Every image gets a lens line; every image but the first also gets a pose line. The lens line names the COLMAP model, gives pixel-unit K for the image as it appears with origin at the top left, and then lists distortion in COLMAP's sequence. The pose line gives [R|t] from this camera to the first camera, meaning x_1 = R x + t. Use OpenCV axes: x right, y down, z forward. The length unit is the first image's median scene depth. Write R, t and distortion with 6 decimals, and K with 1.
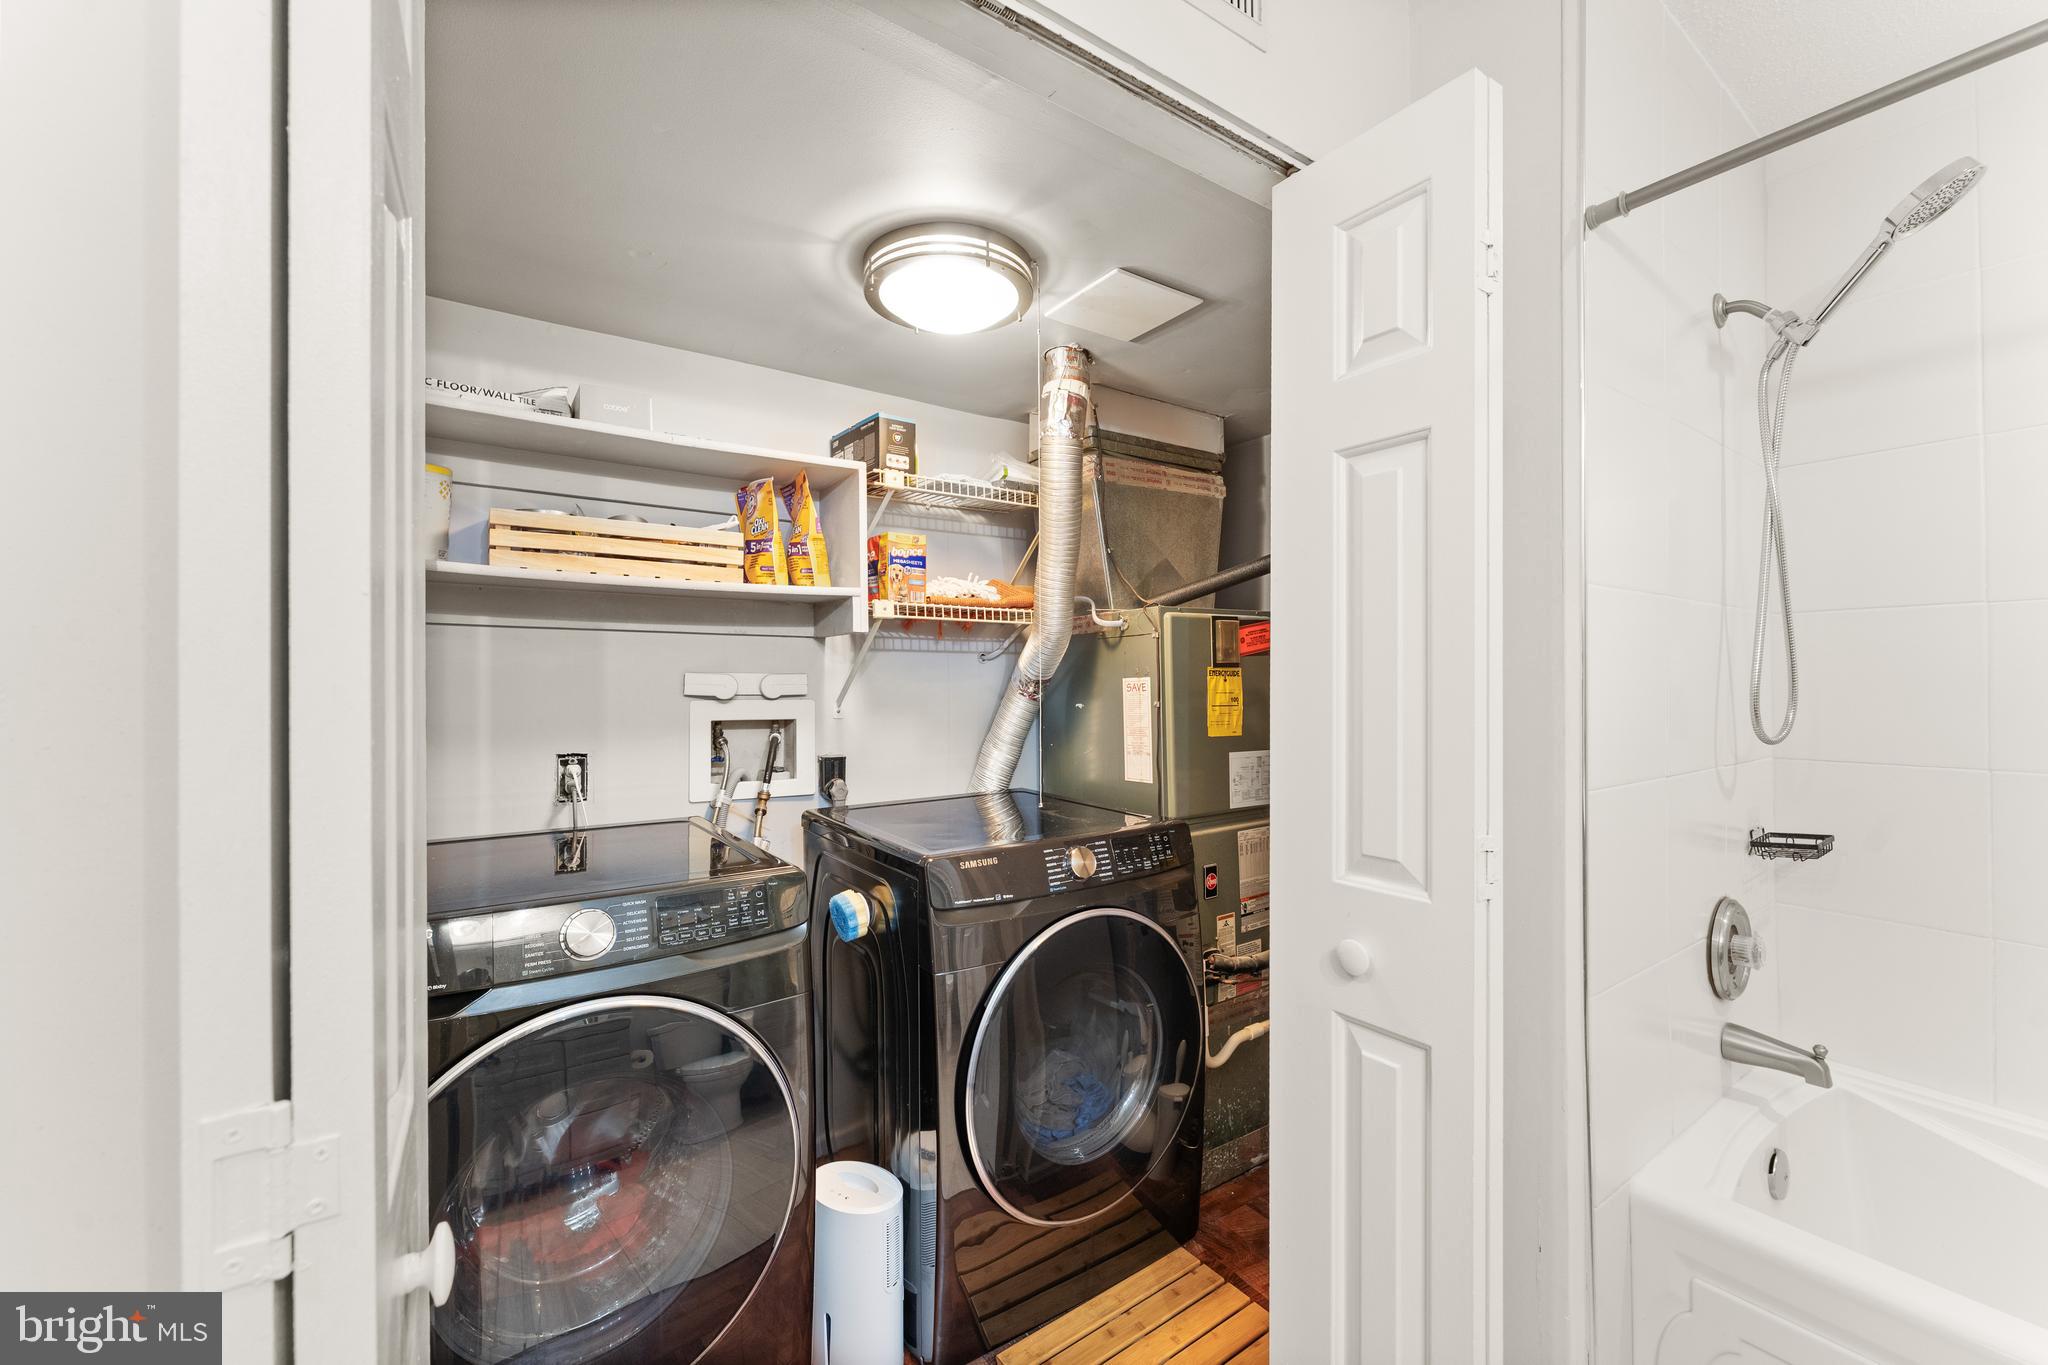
lens RADIAL K [[822.4, 0, 1022.2], [0, 822.4, 683.2], [0, 0, 1]] dist [-0.003079, 0.001303]
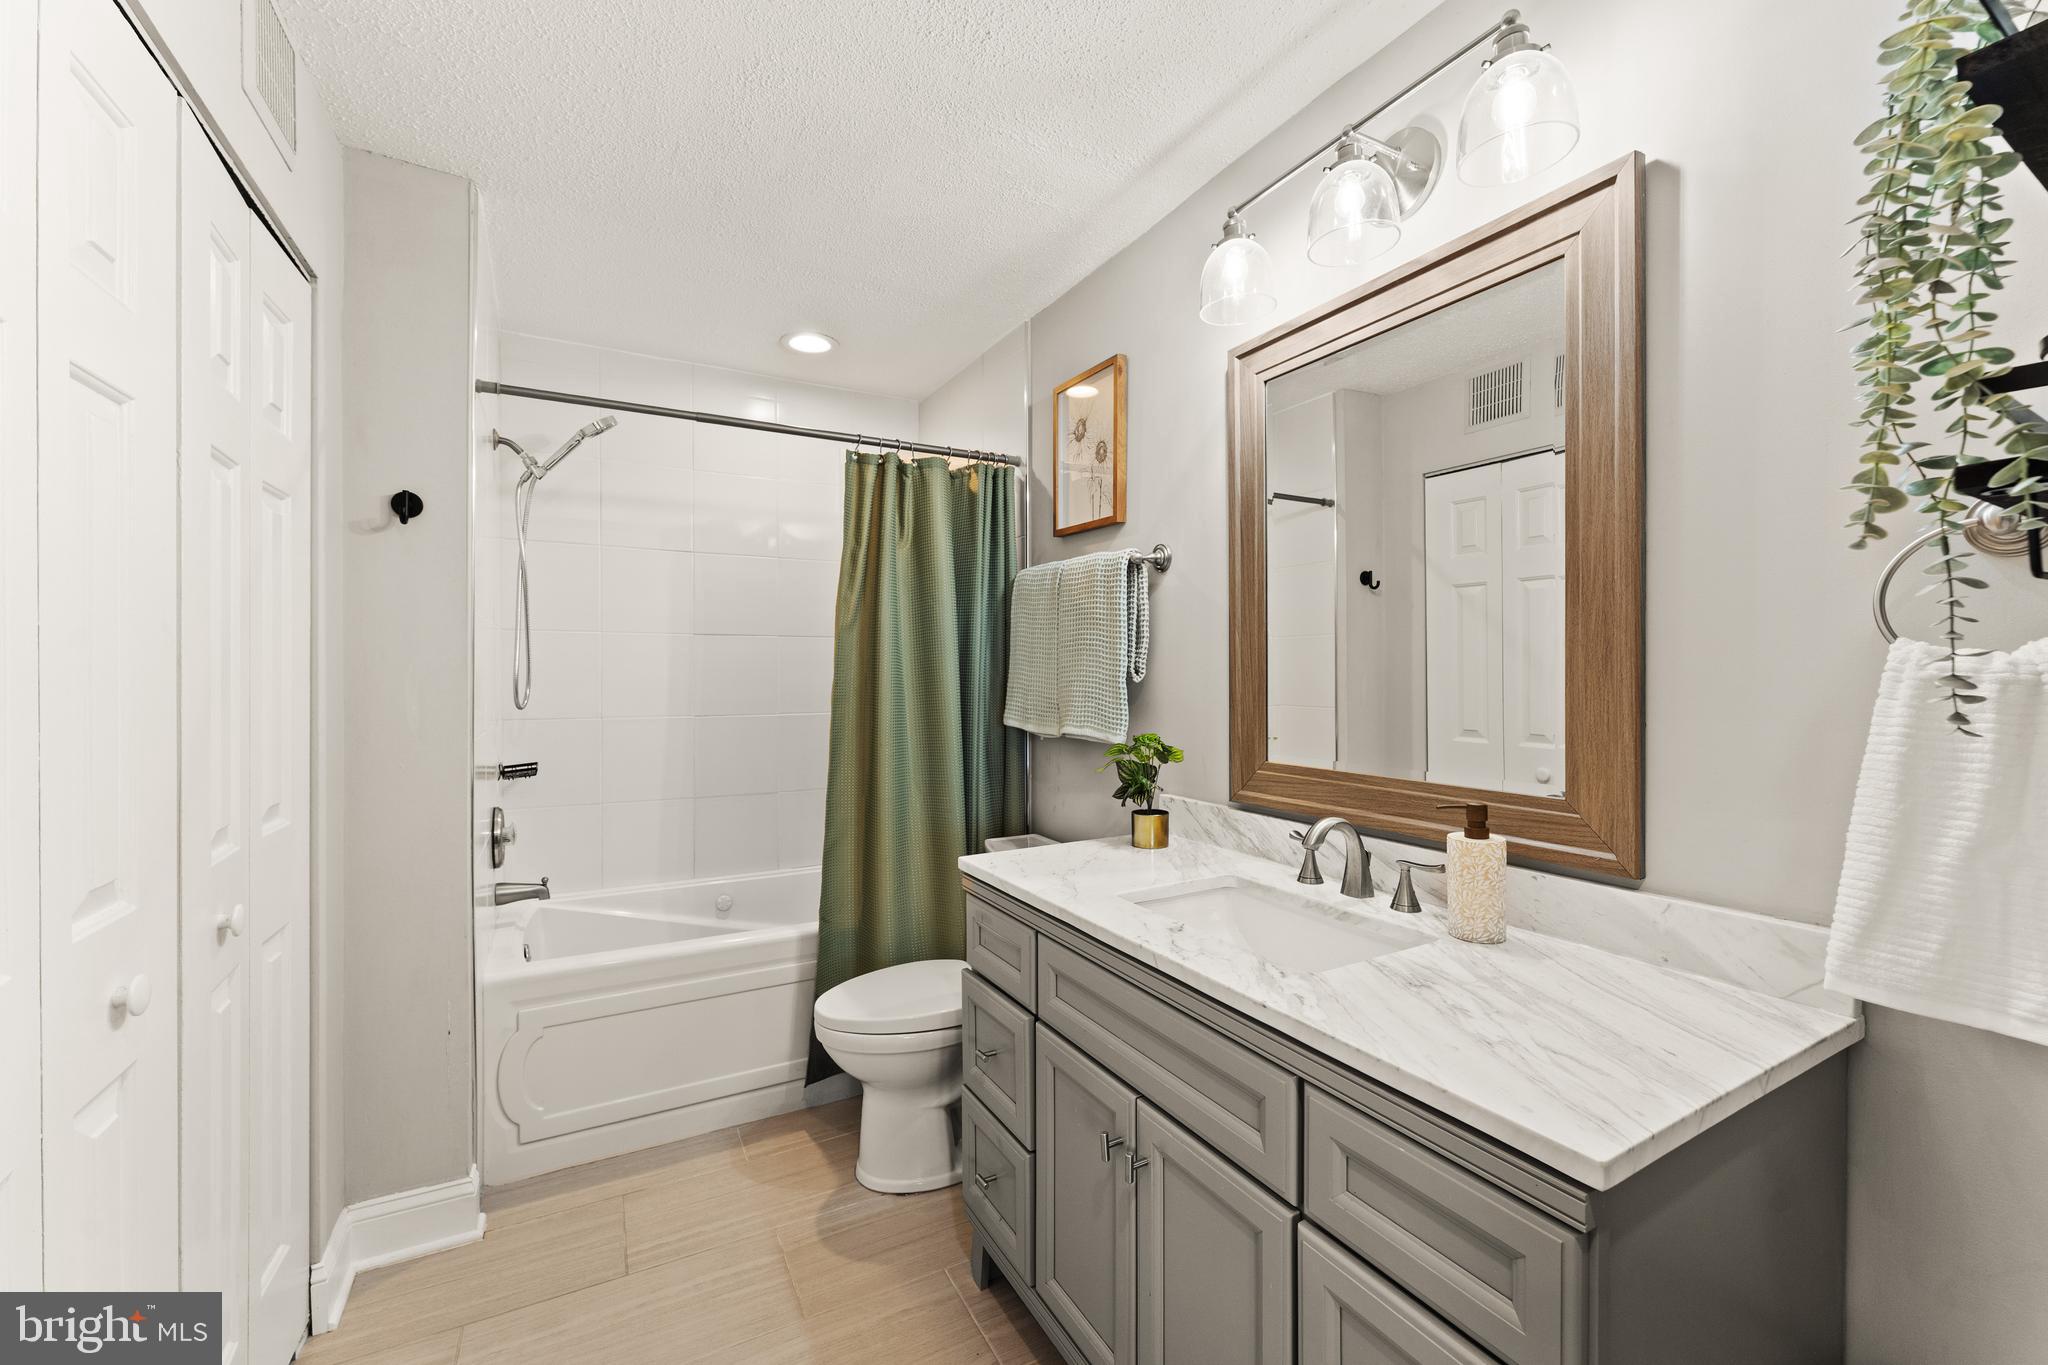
lens RADIAL K [[822.4, 0, 1025.6], [0, 822.4, 678.7], [0, 0, 1]] dist [-0.003079, 0.001303]
pose [[0.103973, 0.001213, 0.994579, -0.652813], [-0.003076, 0.999995, -0.000898, 0.010790], [-0.994575, -0.002966, 0.103976, -0.203613]]
